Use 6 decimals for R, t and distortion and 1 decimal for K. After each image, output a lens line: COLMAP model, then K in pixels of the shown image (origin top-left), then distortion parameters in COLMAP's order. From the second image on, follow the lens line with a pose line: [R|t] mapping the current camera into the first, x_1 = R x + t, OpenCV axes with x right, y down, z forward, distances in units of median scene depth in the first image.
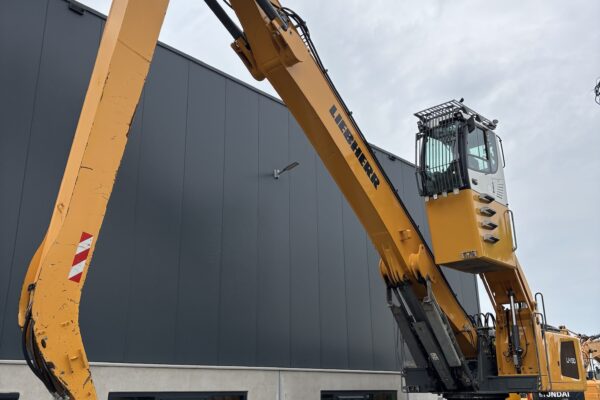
lens RADIAL K [[600.6, 0, 300.0], [0, 600.6, 200.0], [0, 0, 1]] dist [0.089345, -0.212288]
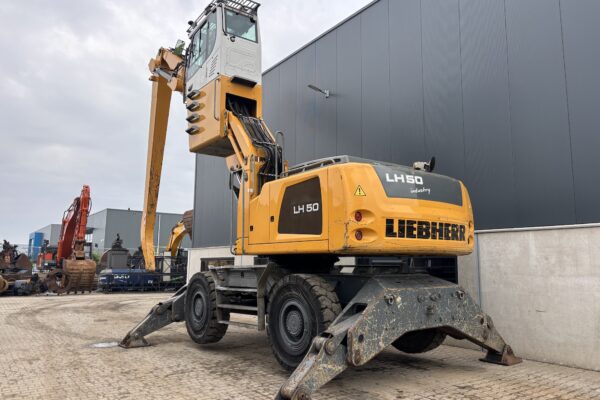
lens RADIAL K [[462.5, 0, 300.0], [0, 462.5, 200.0], [0, 0, 1]] dist [0.014458, 0.000378]
pose [[-0.209035, -0.122507, -0.970204, 1.050330], [0.299250, 0.936515, -0.182728, 0.388179], [0.930996, -0.328531, -0.159104, 1.206826]]
